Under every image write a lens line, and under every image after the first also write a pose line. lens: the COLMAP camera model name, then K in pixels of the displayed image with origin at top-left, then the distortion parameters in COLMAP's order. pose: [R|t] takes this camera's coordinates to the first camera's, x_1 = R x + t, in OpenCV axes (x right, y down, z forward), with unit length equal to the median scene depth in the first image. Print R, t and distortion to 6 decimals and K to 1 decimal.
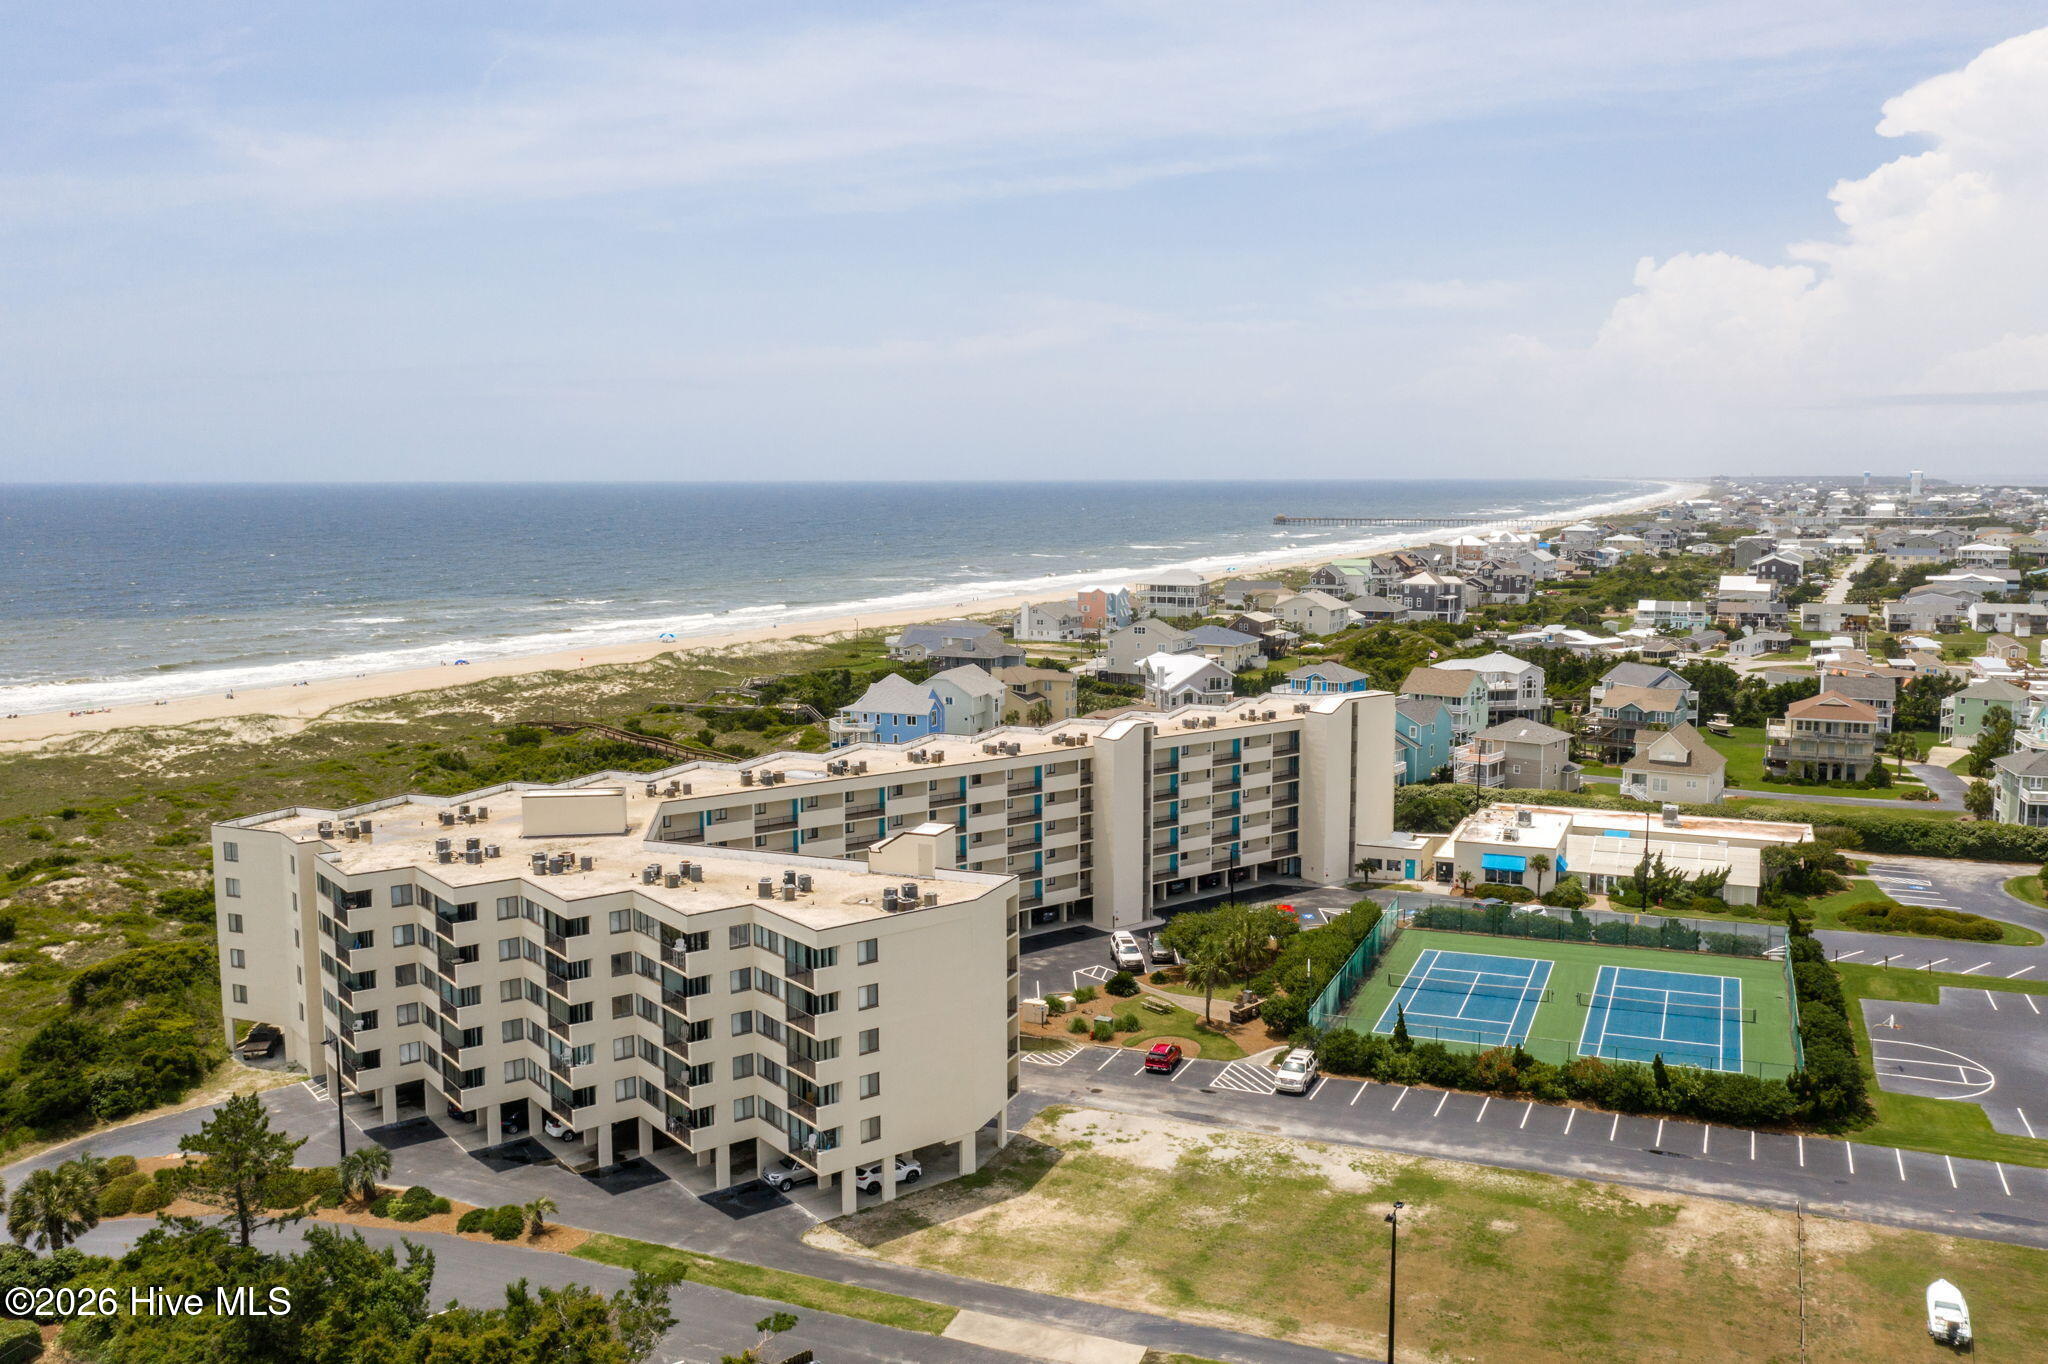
lens RADIAL K [[1627.7, 0, 1039.9], [0, 1627.7, 669.1], [0, 0, 1]] dist [-0.013419, 0.003125]
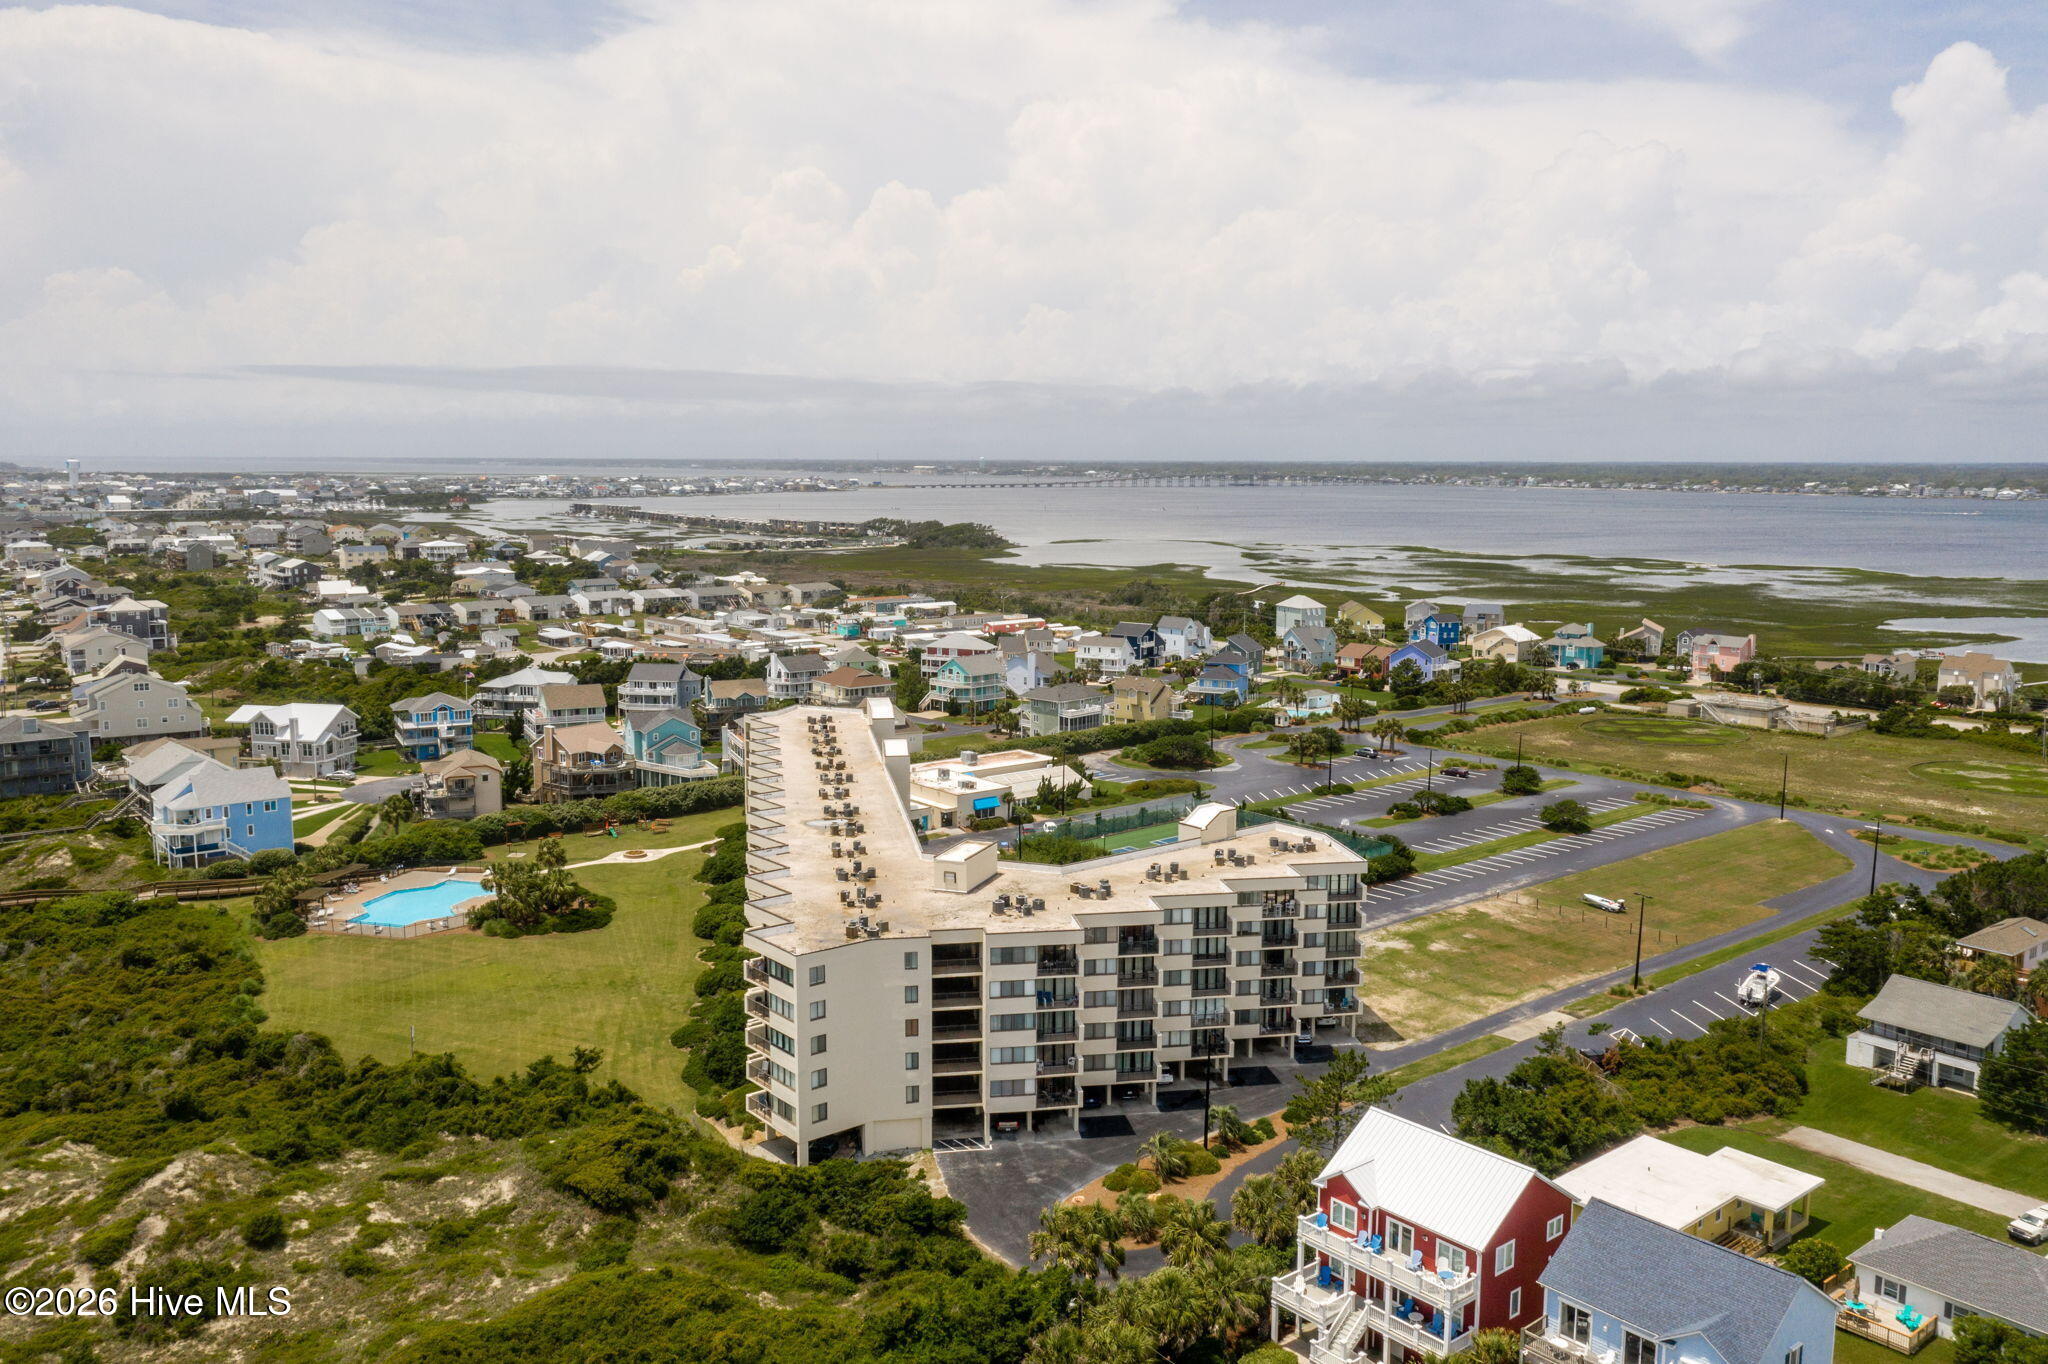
lens RADIAL K [[1627.7, 0, 1022.3], [0, 1627.7, 685.1], [0, 0, 1]] dist [-0.013419, 0.003125]
pose [[0.455197, -0.115682, 0.882844, -0.732680], [0.093881, 0.992233, 0.081610, -0.076475], [-0.885427, 0.045734, 0.462522, 0.238751]]
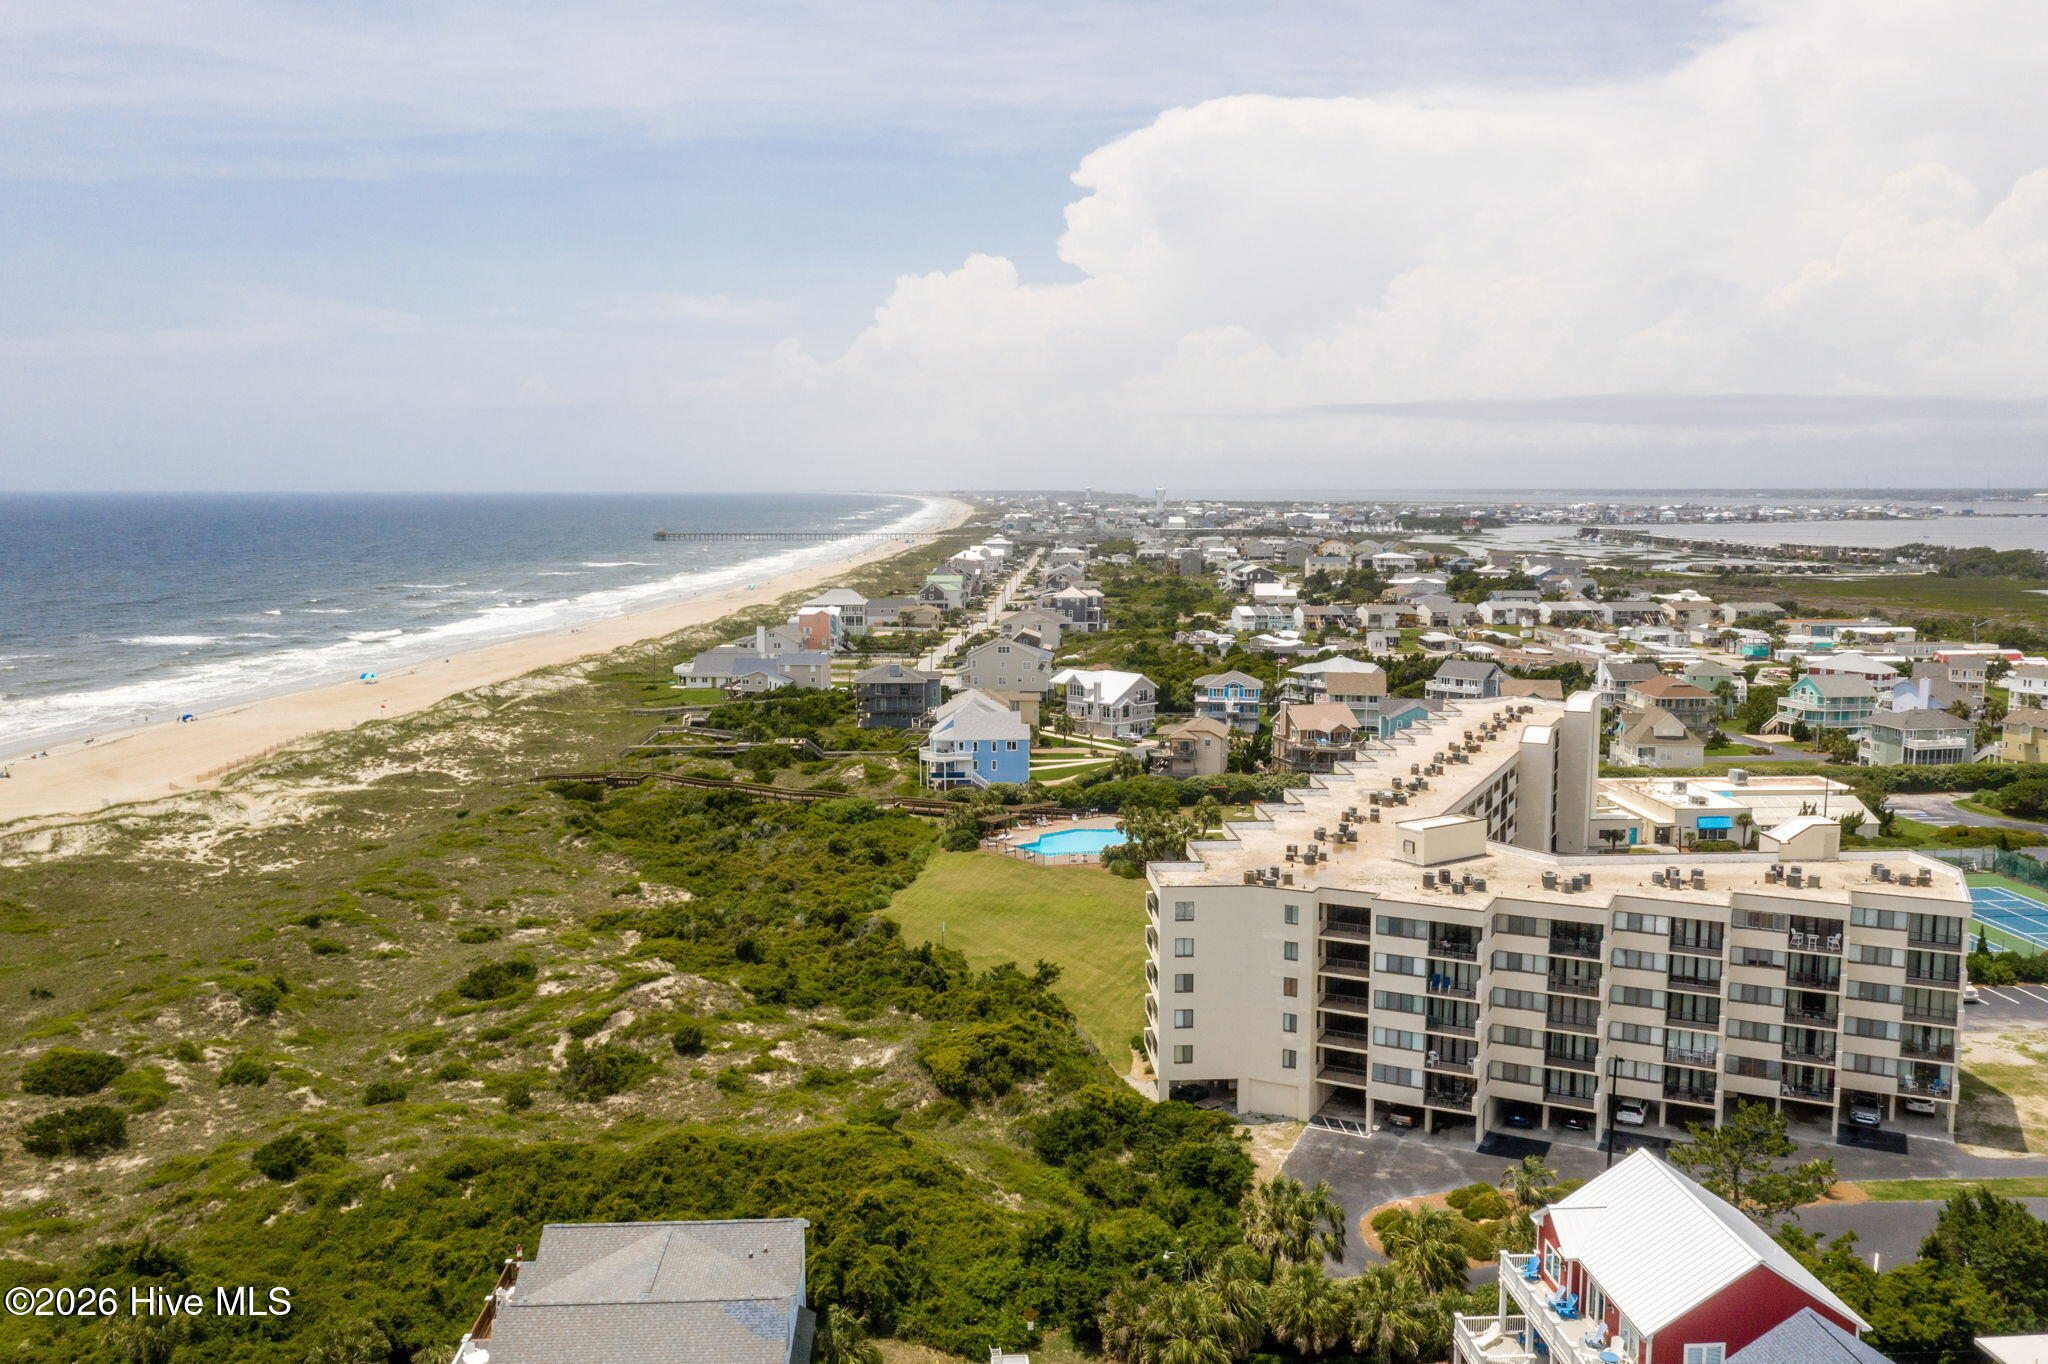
lens RADIAL K [[1627.7, 0, 1021.0], [0, 1627.7, 691.8], [0, 0, 1]] dist [-0.013419, 0.003125]
pose [[0.897084, -0.050257, 0.438992, -0.557535], [0.047290, 0.998724, 0.017699, -0.021037], [-0.439321, 0.004882, 0.898317, 0.090114]]
